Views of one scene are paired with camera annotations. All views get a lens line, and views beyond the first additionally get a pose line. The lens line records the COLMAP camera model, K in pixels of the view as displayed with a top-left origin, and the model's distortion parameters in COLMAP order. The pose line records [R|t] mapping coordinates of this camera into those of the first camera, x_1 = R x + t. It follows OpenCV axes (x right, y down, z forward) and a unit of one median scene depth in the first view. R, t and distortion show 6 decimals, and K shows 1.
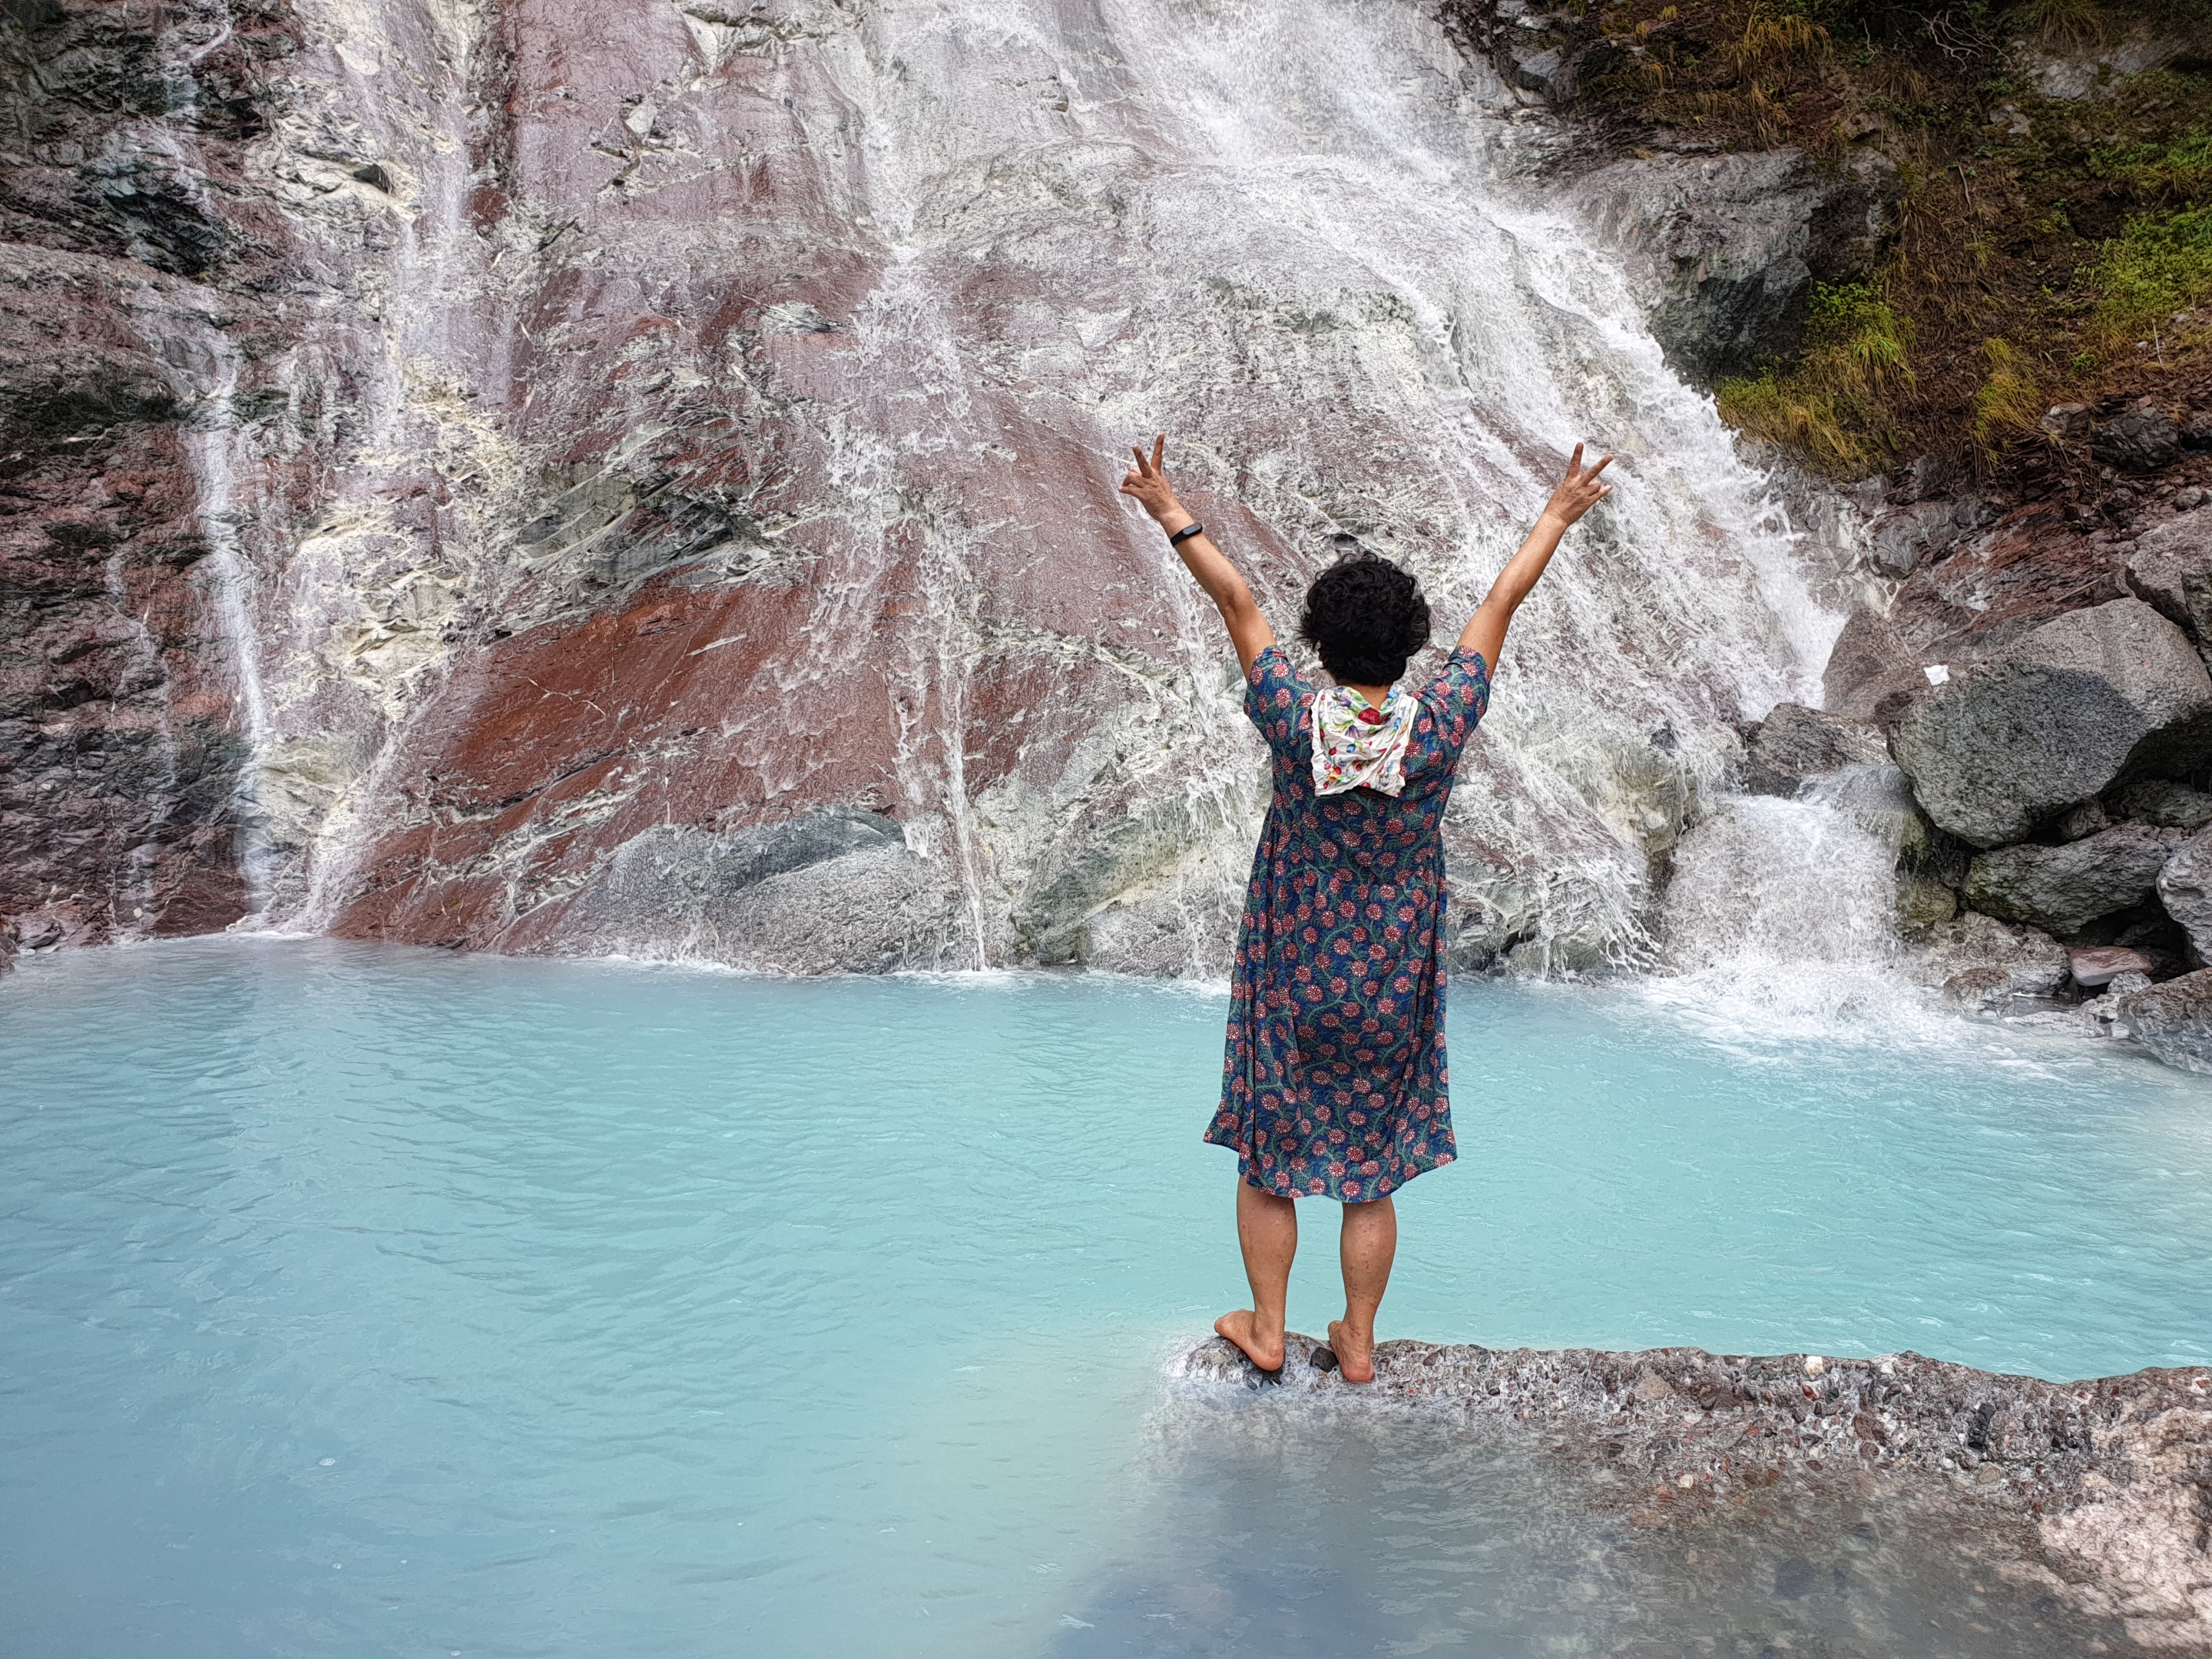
lens RADIAL K [[1717.2, 0, 1114.5], [0, 1717.2, 841.4], [0, 0, 1]] dist [-0.014500, 0.058659]
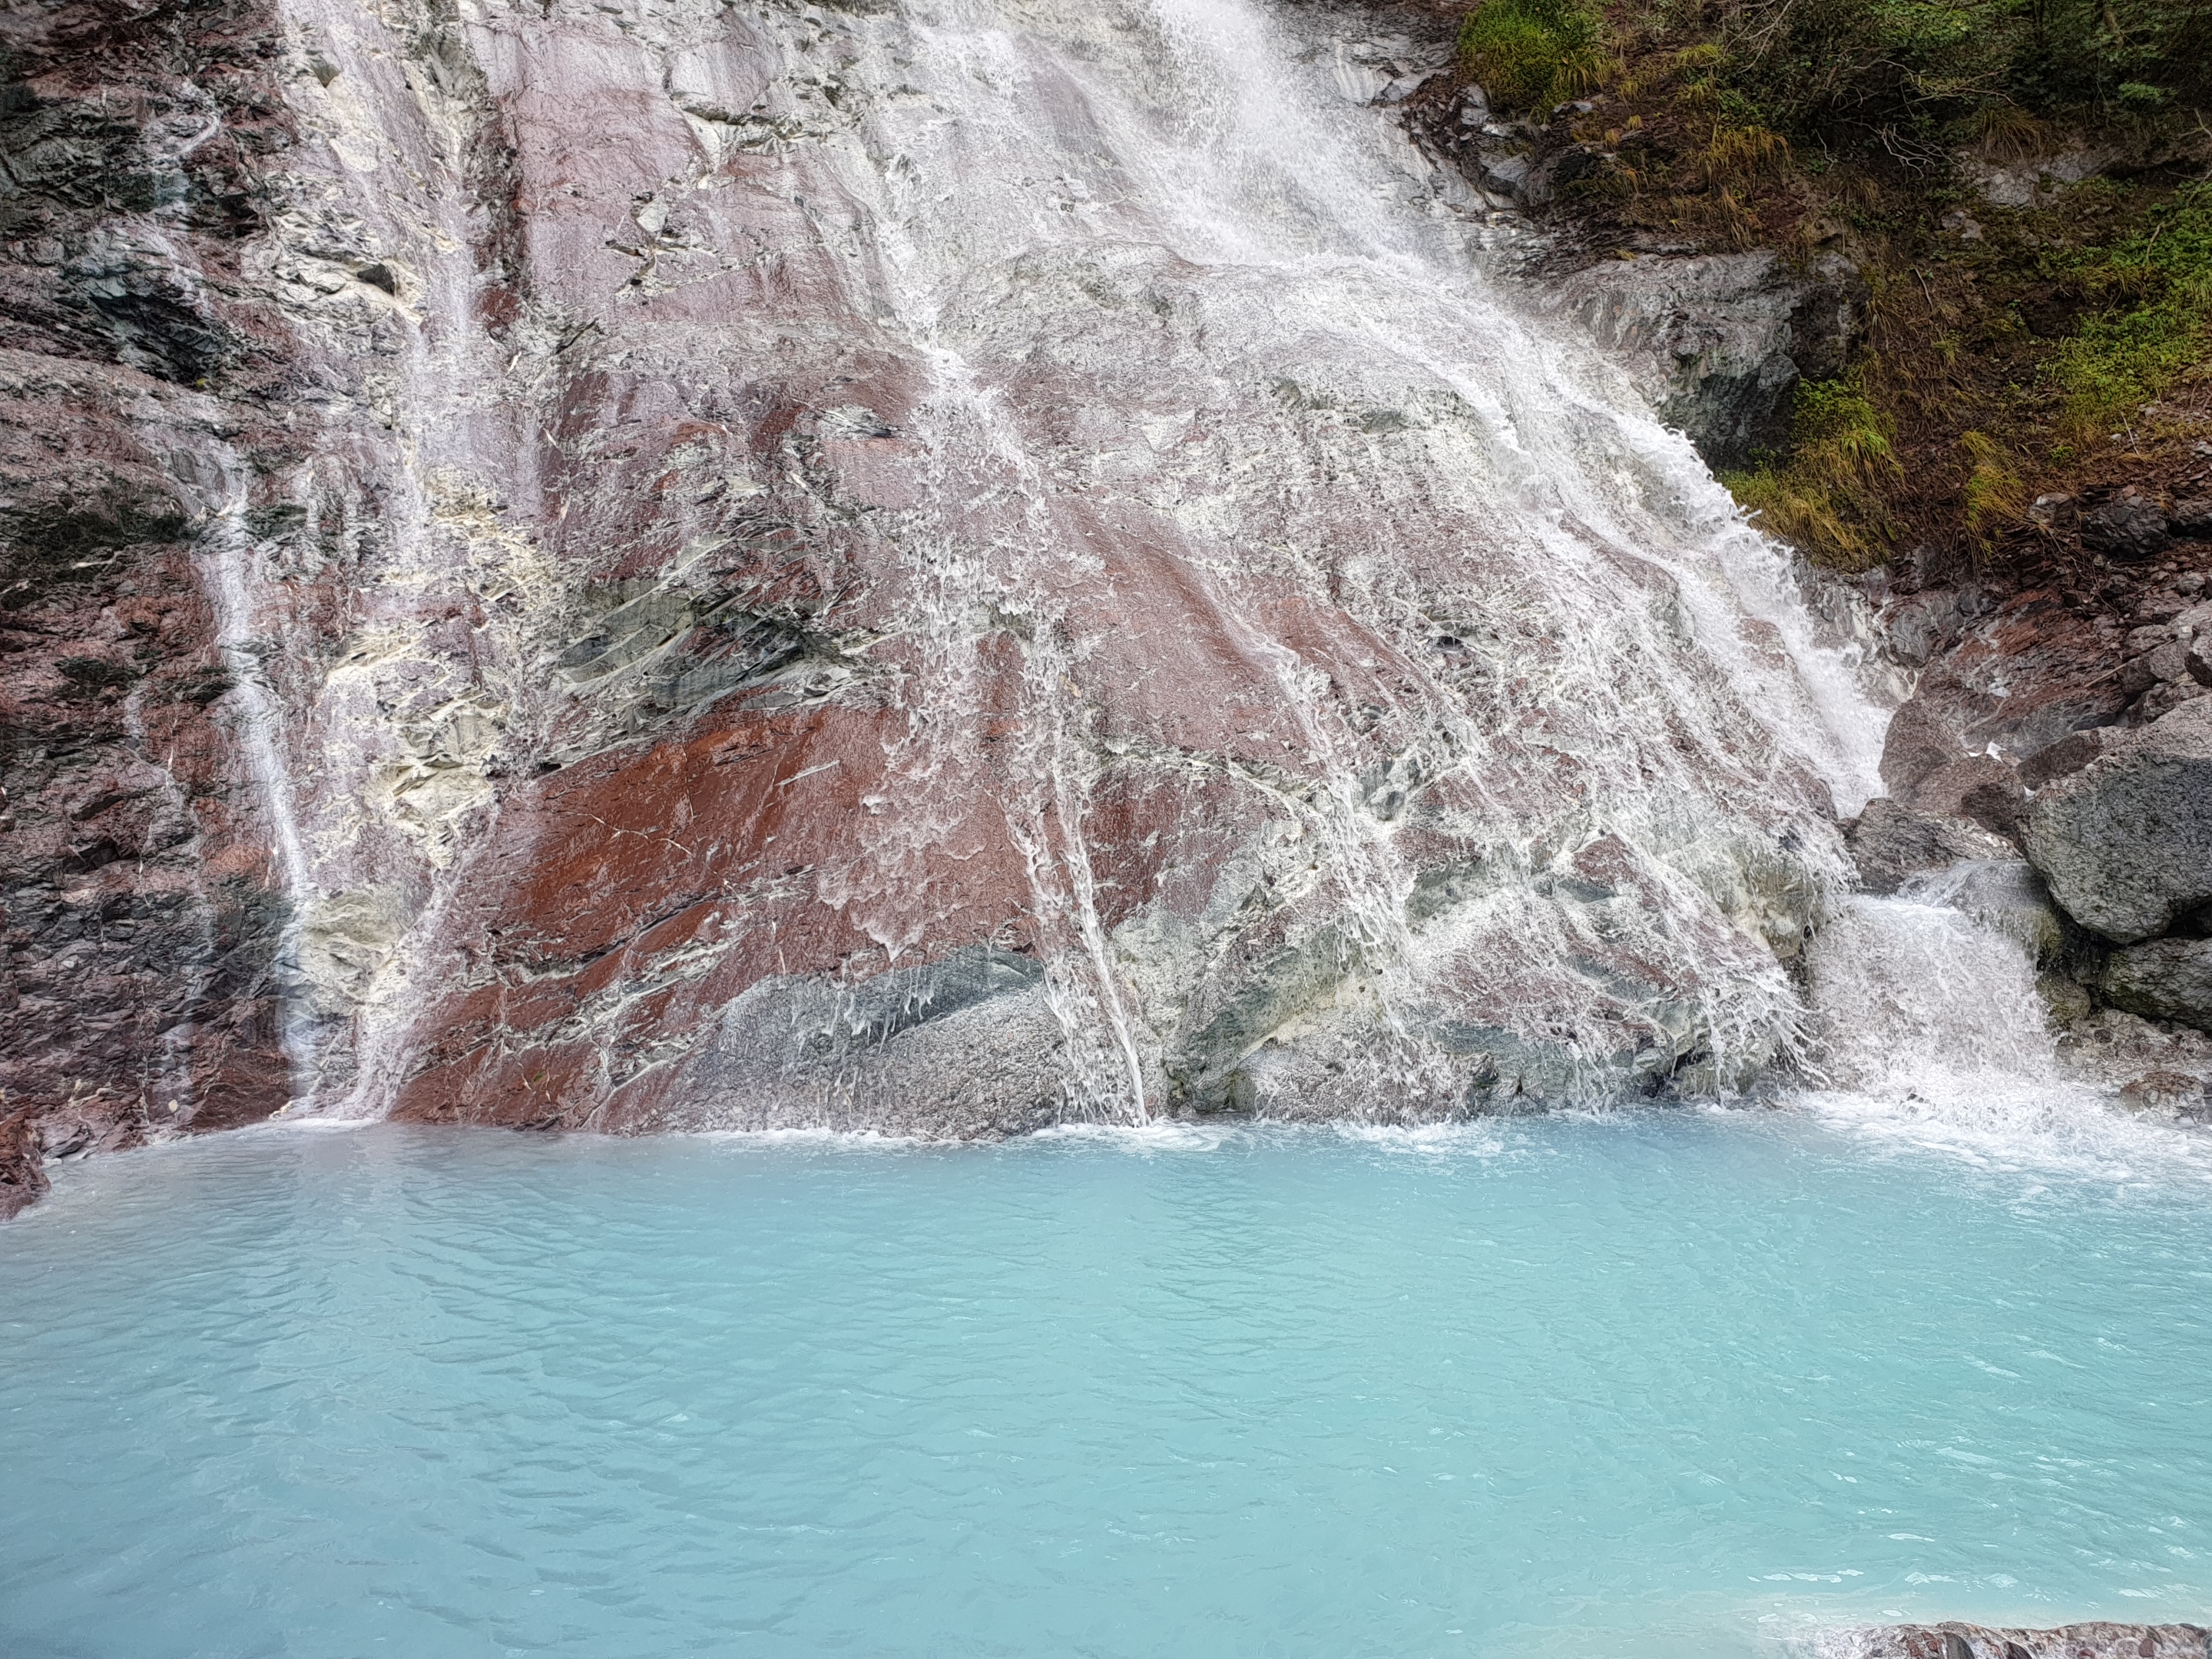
lens RADIAL K [[1724.4, 0, 1120.6], [0, 1724.4, 808.1], [0, 0, 1]] dist [-0.029773, 0.084958]
pose [[0.995121, -0.030542, 0.093817, -0.139731], [0.037453, 0.996642, -0.072812, -0.021353], [-0.091279, 0.075971, 0.992923, 0.072433]]
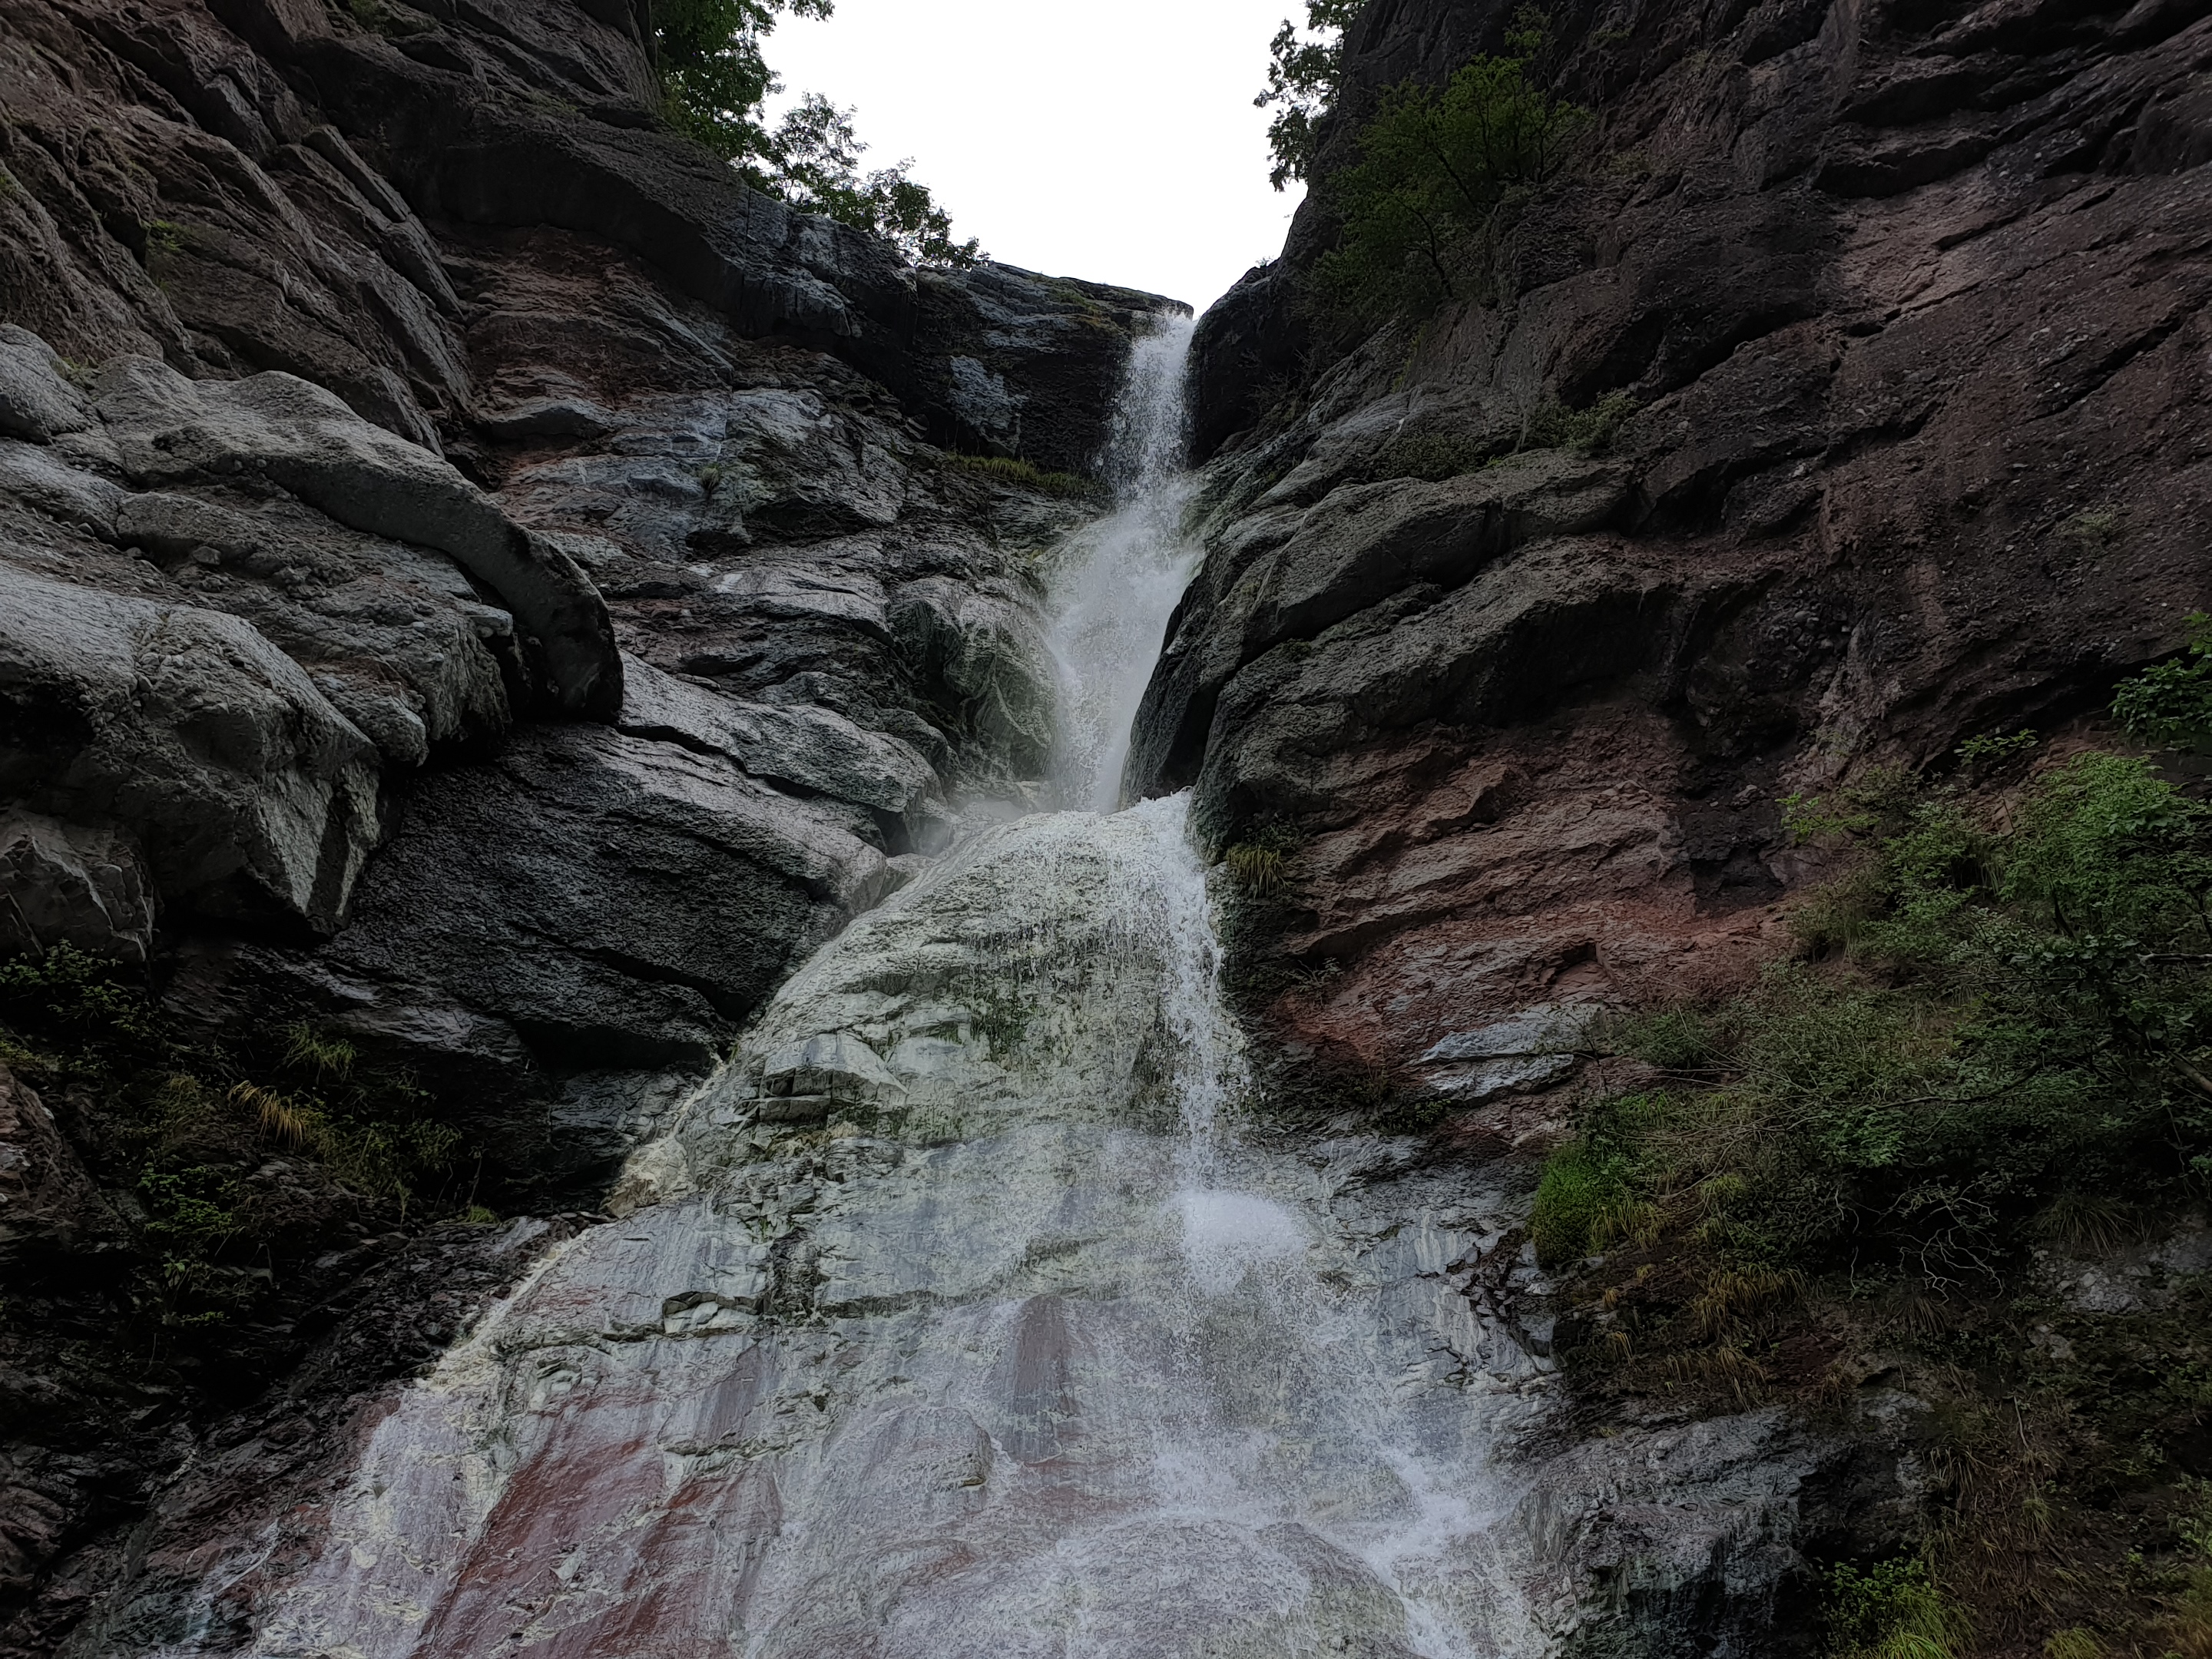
lens RADIAL K [[1727.8, 0, 1085.1], [0, 1727.8, 817.5], [0, 0, 1]] dist [0.011095, 0.020456]
pose [[0.890150, -0.251432, -0.380019, 0.752982], [-0.022544, 0.808662, -0.587841, -0.164603], [0.455109, 0.531834, 0.714162, 0.024136]]
